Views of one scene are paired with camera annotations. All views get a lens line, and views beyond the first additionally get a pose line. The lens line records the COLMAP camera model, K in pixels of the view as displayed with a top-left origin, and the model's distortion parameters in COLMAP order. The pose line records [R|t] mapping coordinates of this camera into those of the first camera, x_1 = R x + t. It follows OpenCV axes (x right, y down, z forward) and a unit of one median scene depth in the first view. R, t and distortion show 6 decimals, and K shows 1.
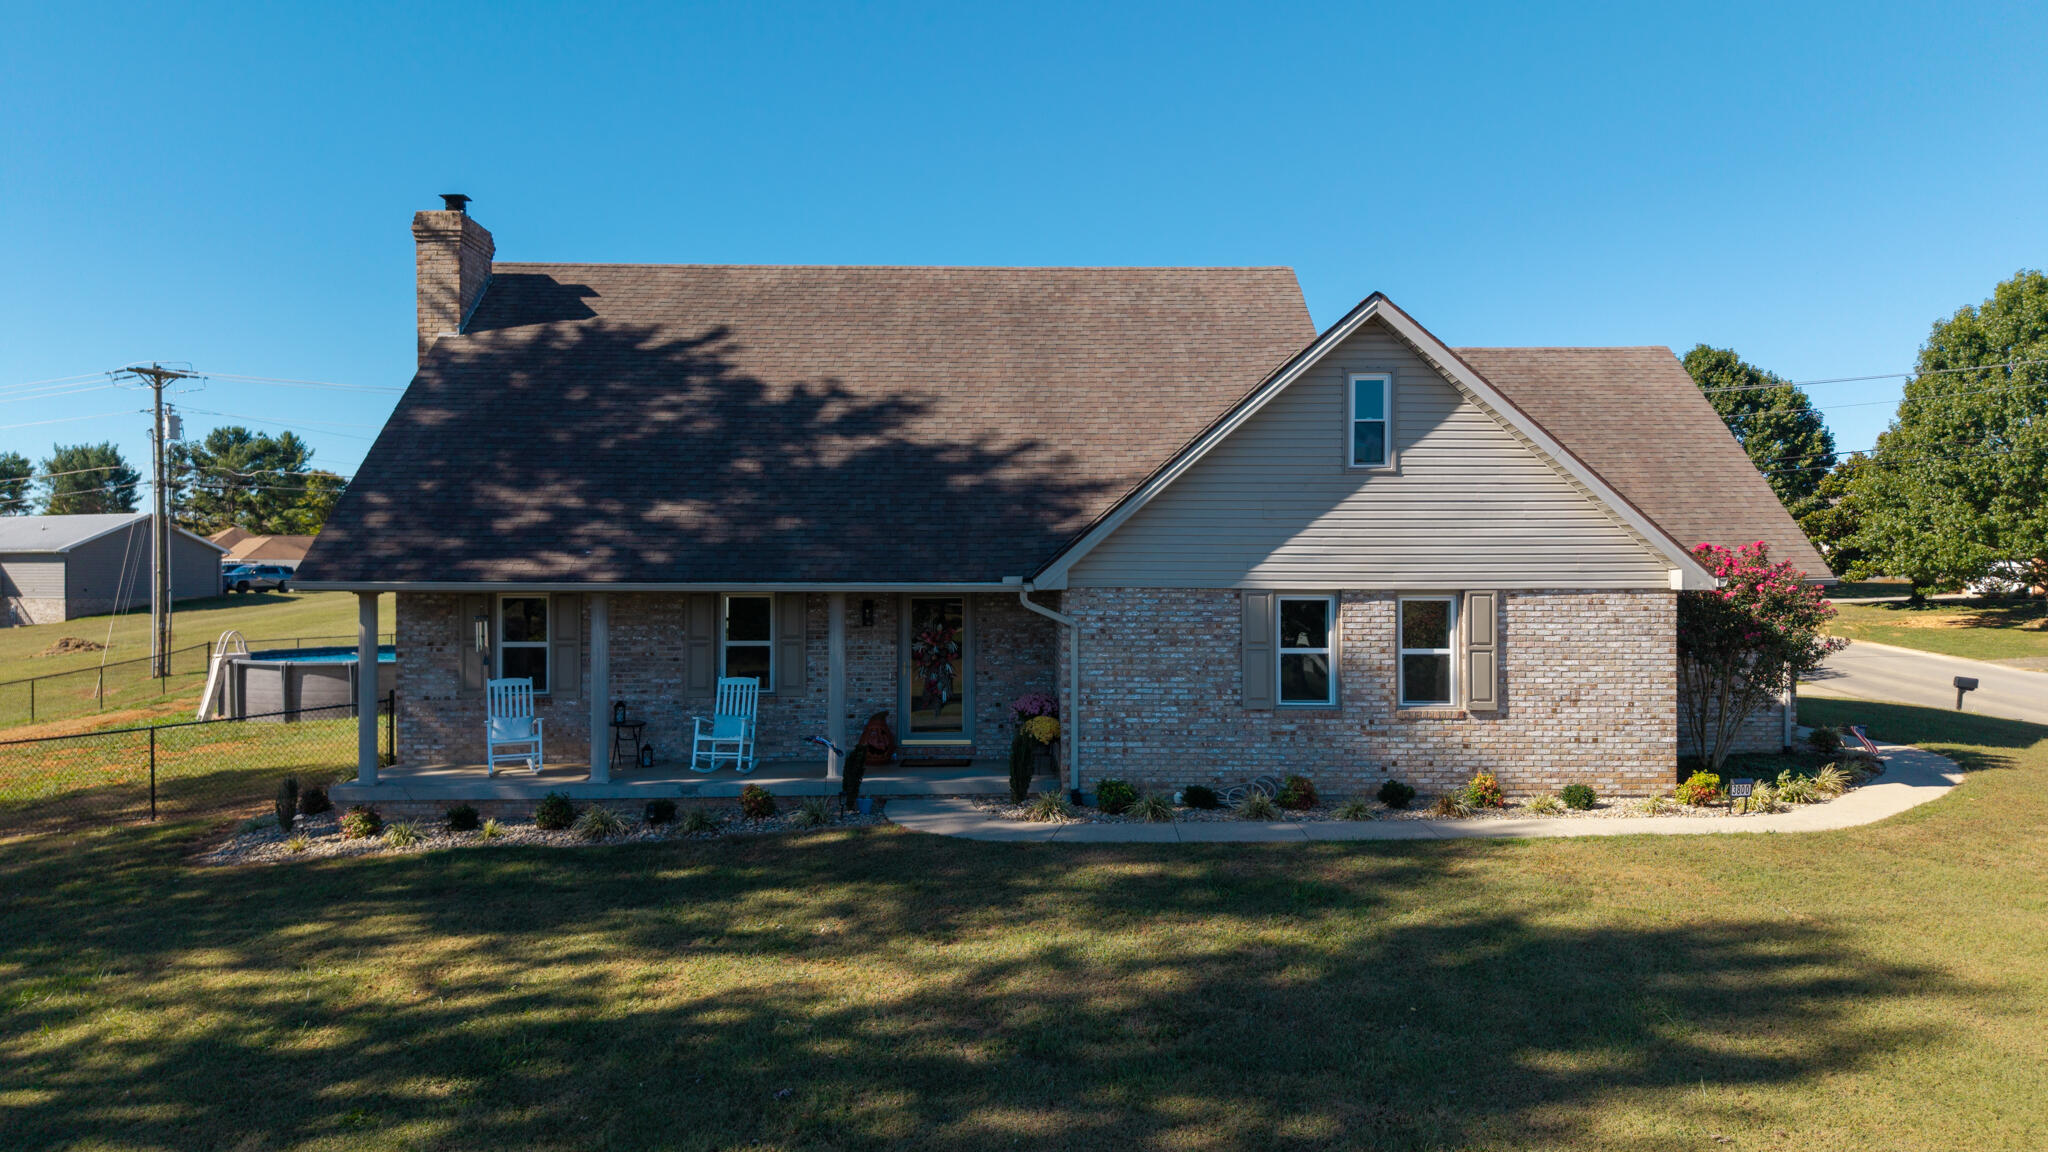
lens RADIAL K [[1436.3, 0, 1019.1], [0, 1436.3, 580.2], [0, 0, 1]] dist [0.057371, -0.000155]
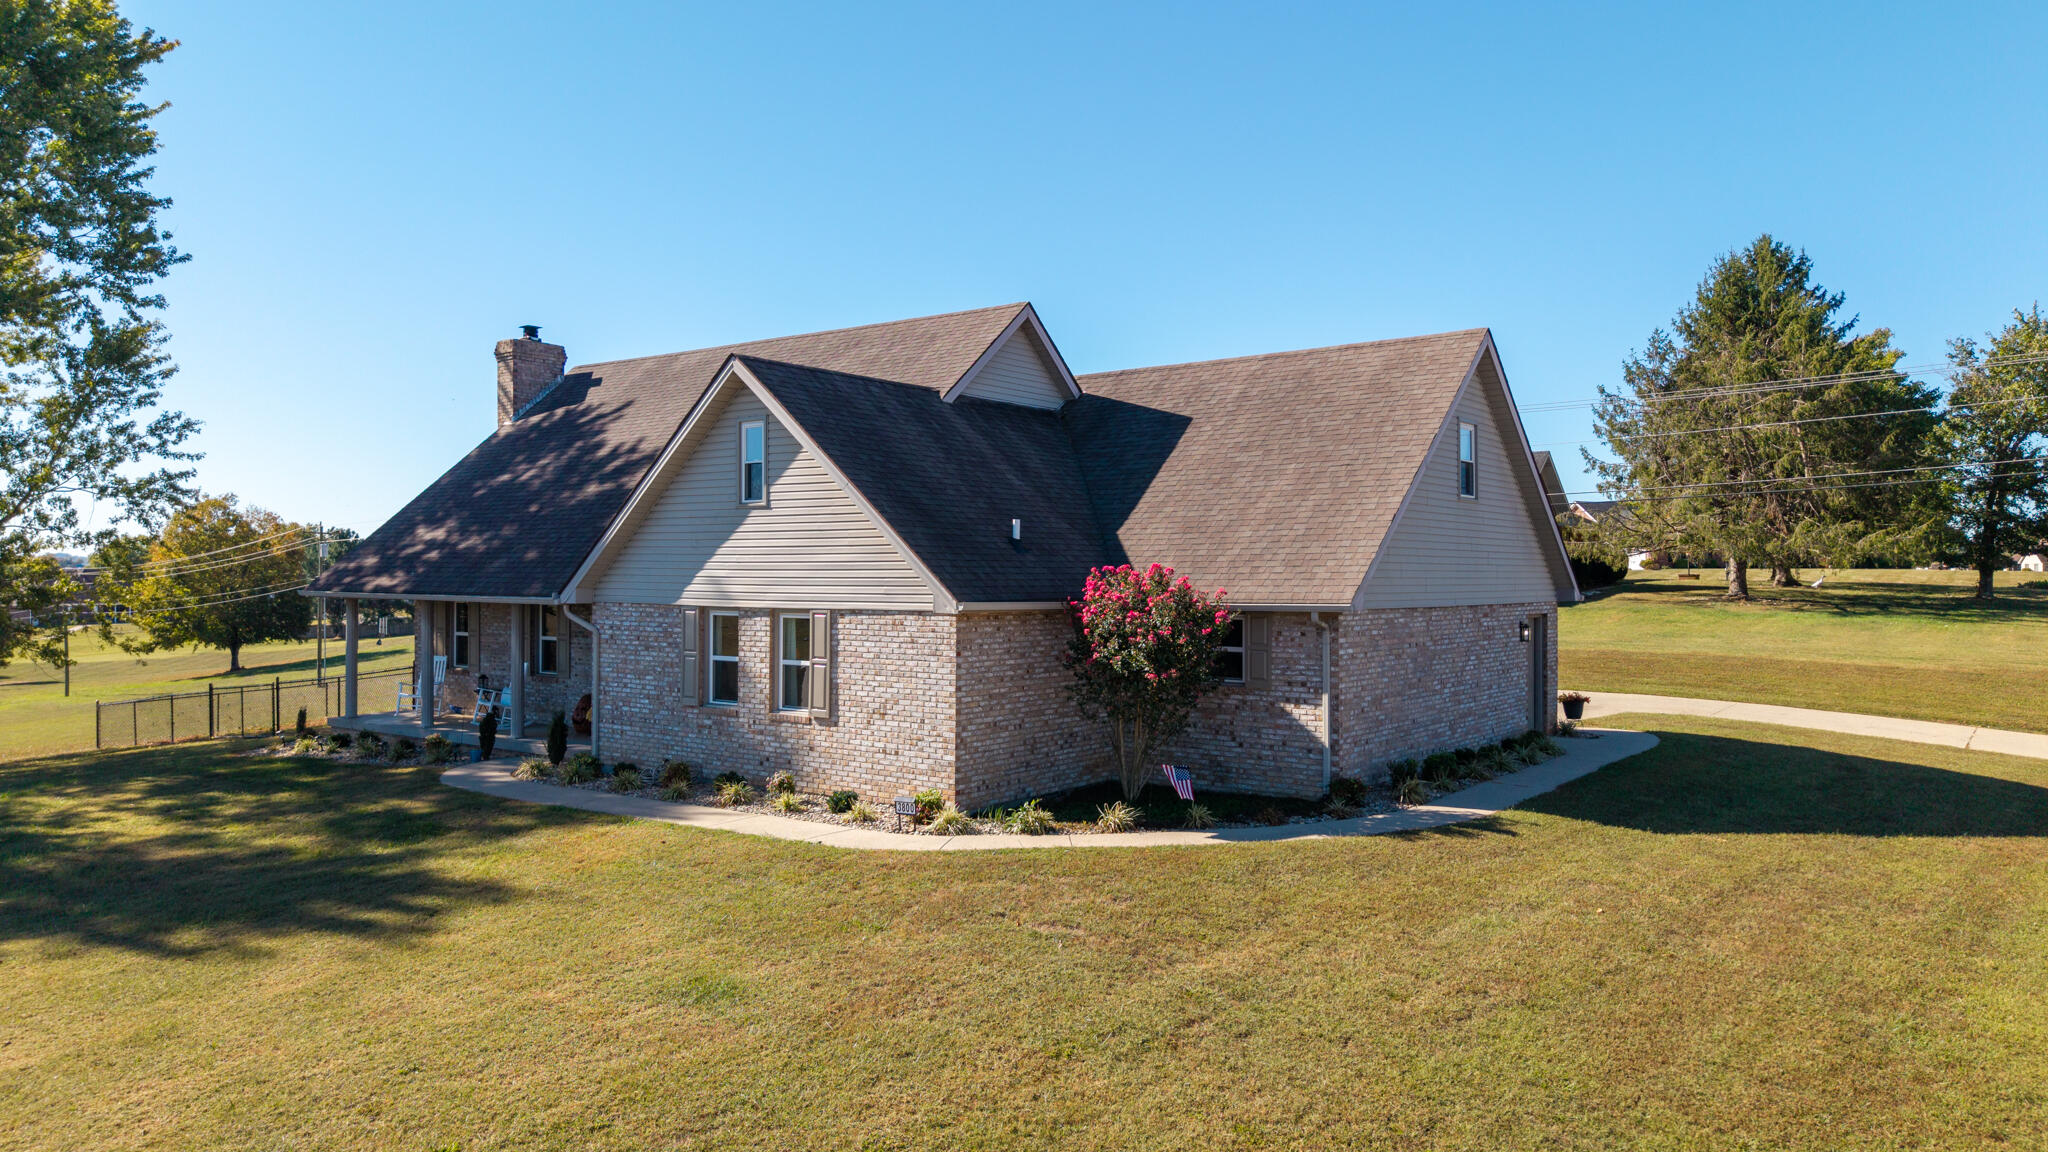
lens RADIAL K [[1344.9, 0, 1021.9], [0, 1344.9, 586.0], [0, 0, 1]] dist [0.114761, -0.000038]
pose [[0.797149, 0.007499, -0.603735, 0.954361], [-0.007517, 0.999969, 0.002495, -0.013634], [0.603735, 0.002549, 0.797181, 0.234555]]
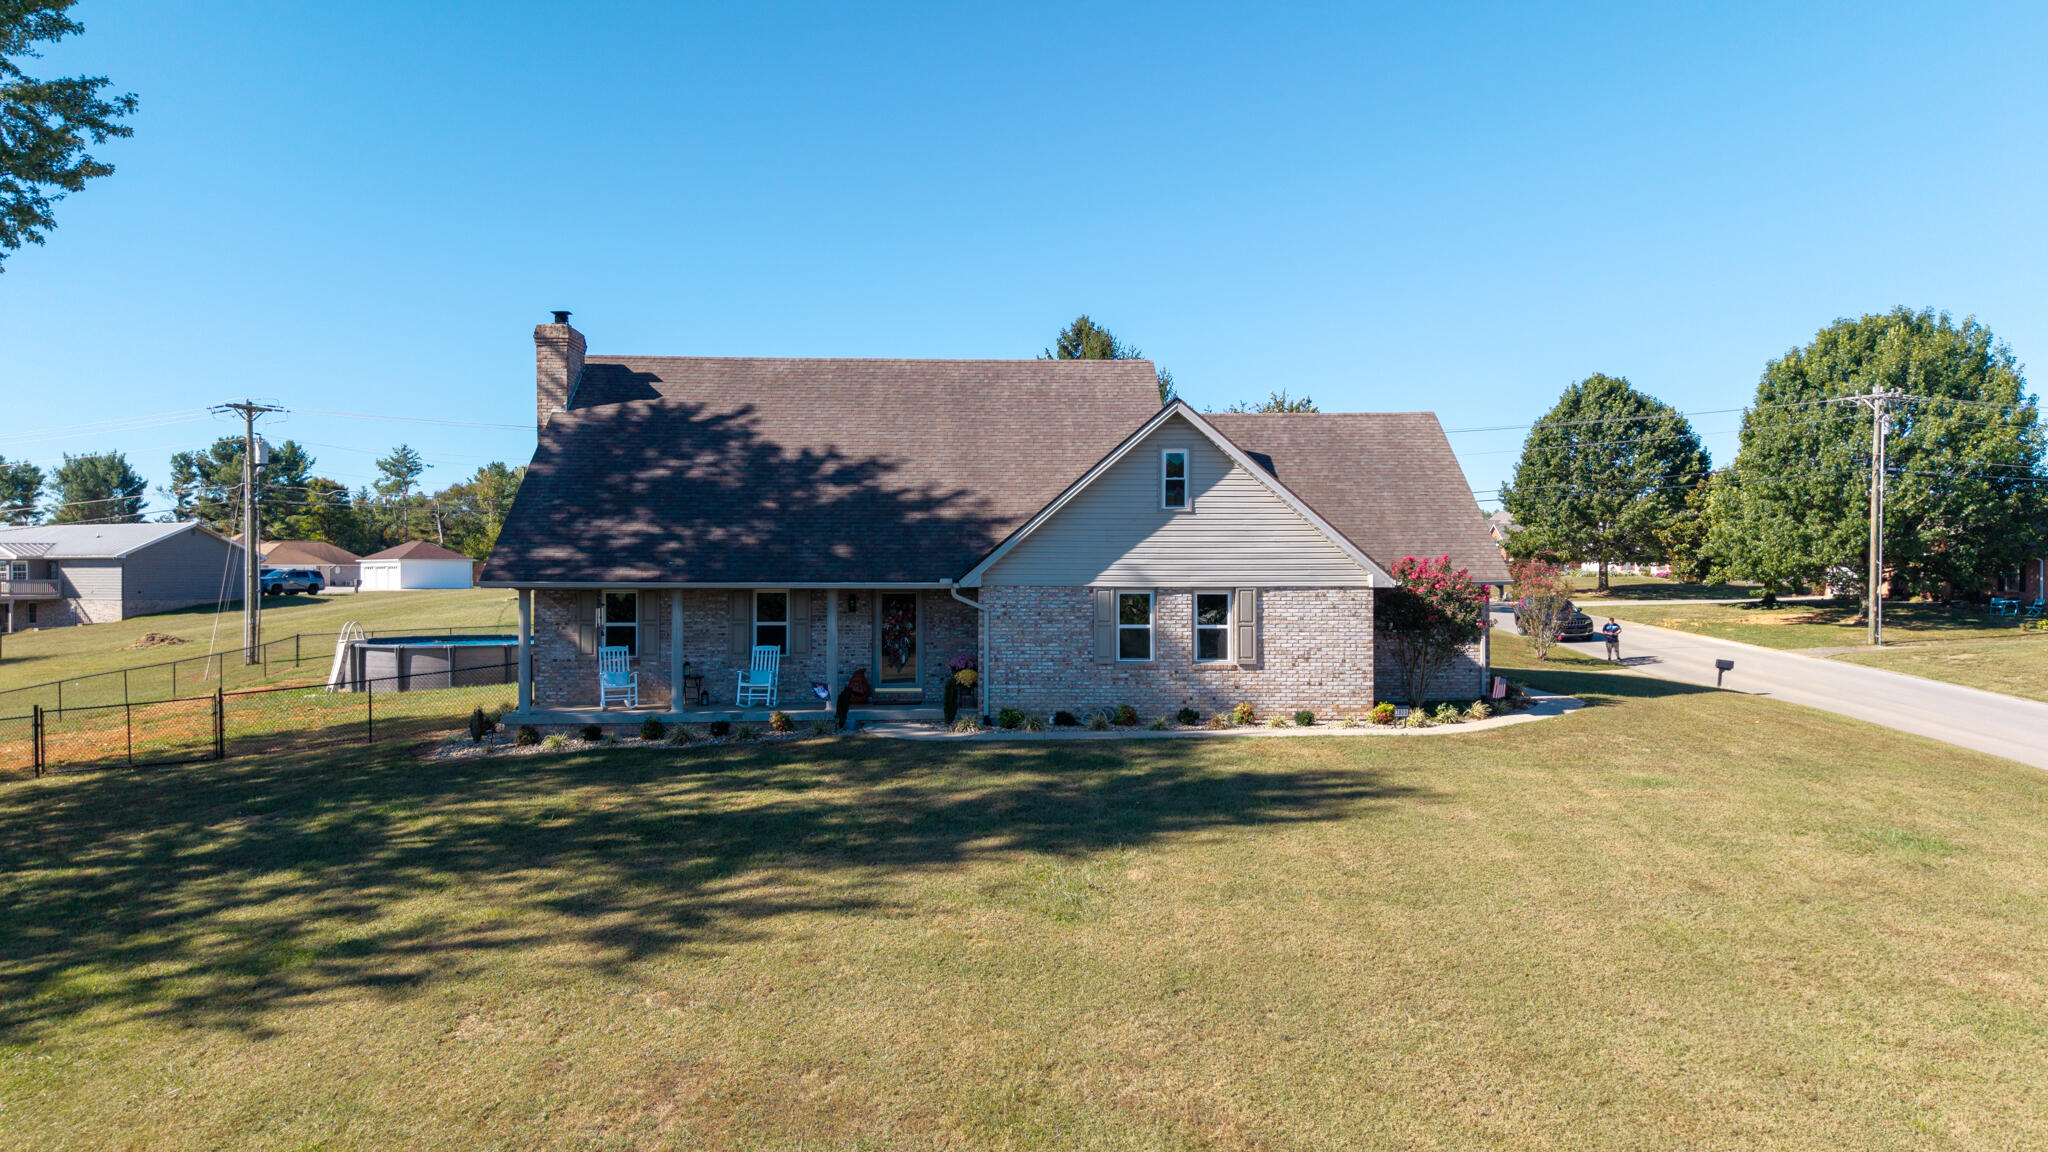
lens RADIAL K [[1344.9, 0, 1021.9], [0, 1344.9, 586.0], [0, 0, 1]] dist [0.114761, -0.000038]
pose [[0.999796, 0.000062, 0.020201, 0.042426], [-0.000090, 0.999999, 0.001388, 0.002940], [-0.020201, -0.001389, 0.999795, -0.403260]]
